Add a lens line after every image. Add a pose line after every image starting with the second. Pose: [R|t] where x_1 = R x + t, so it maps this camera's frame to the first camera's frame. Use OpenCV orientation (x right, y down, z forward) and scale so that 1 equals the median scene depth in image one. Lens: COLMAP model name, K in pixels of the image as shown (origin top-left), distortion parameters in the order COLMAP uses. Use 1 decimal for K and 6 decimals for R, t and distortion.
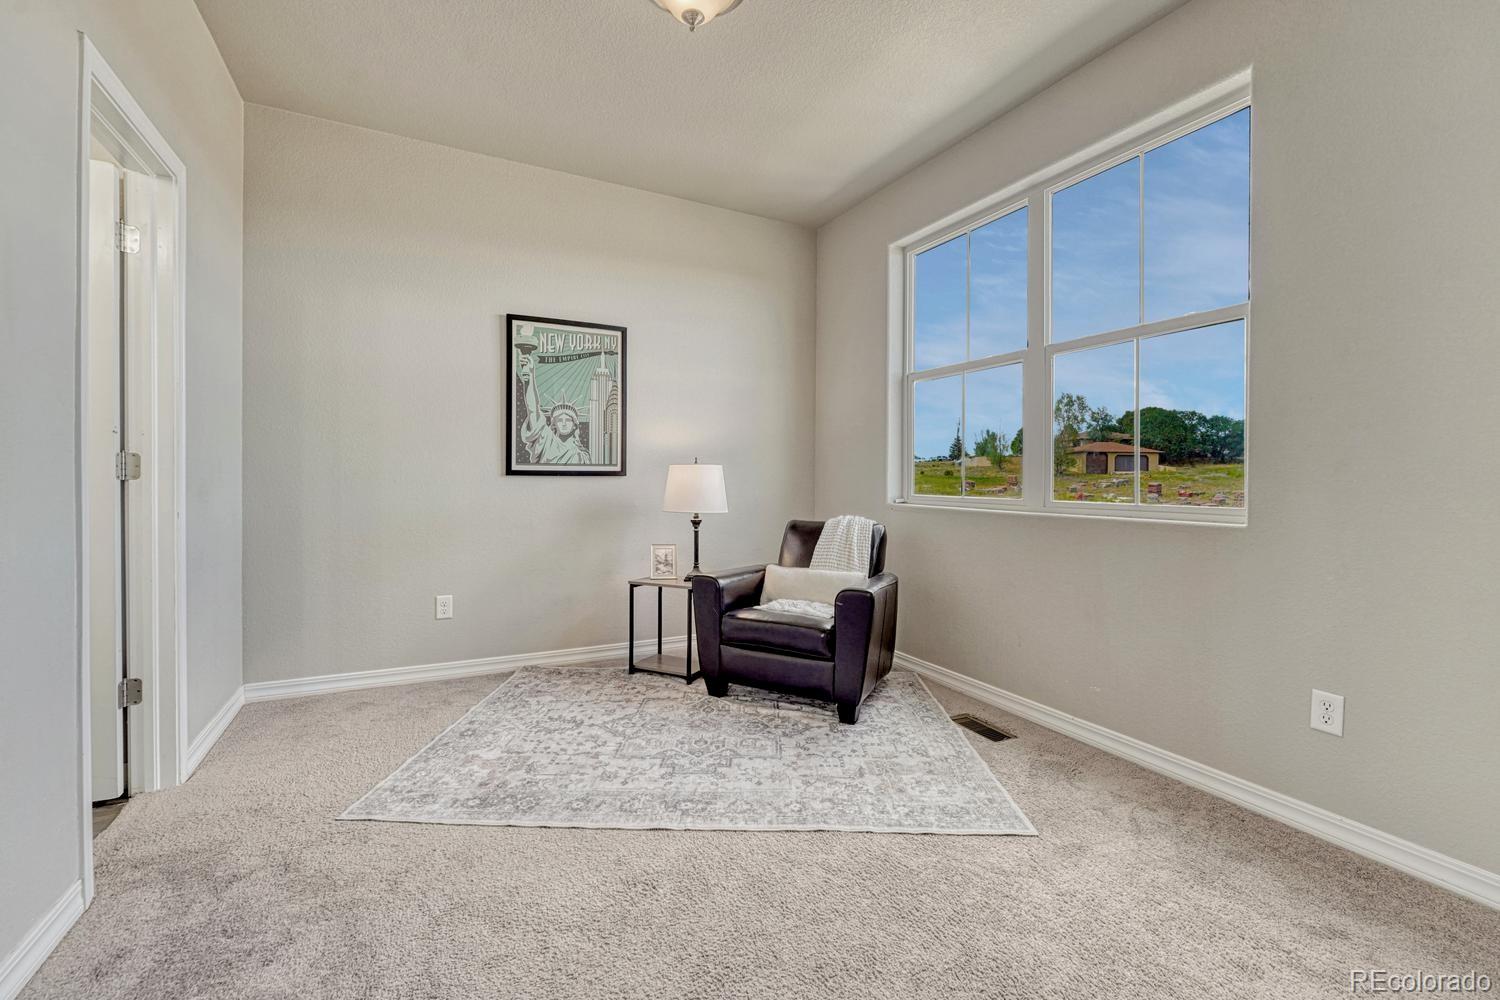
lens RADIAL K [[630.7, 0, 751.0], [0, 630.7, 485.0], [0, 0, 1]] dist [-0.005143, -0.000606]
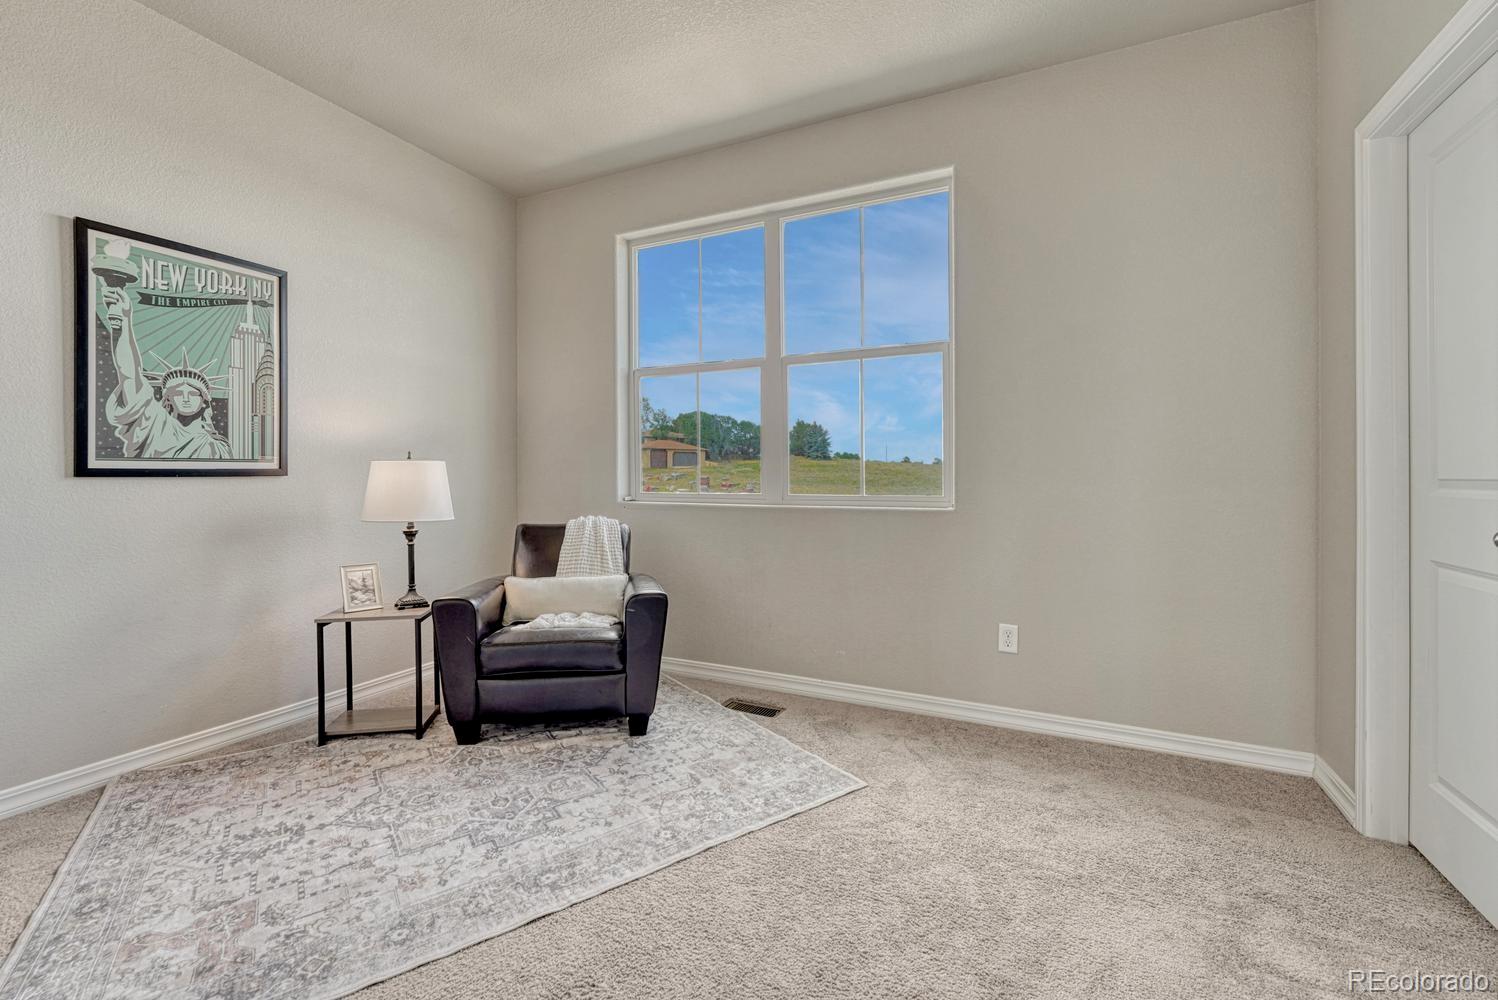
lens RADIAL K [[638.4, 0, 739.1], [0, 638.4, 479.3], [0, 0, 1]] dist [-0.008334, 0.000555]
pose [[0.803895, -0.013039, 0.594629, -0.270218], [0.013989, 0.999898, 0.003014, -0.006444], [-0.594607, 0.005896, 0.803995, 0.127920]]
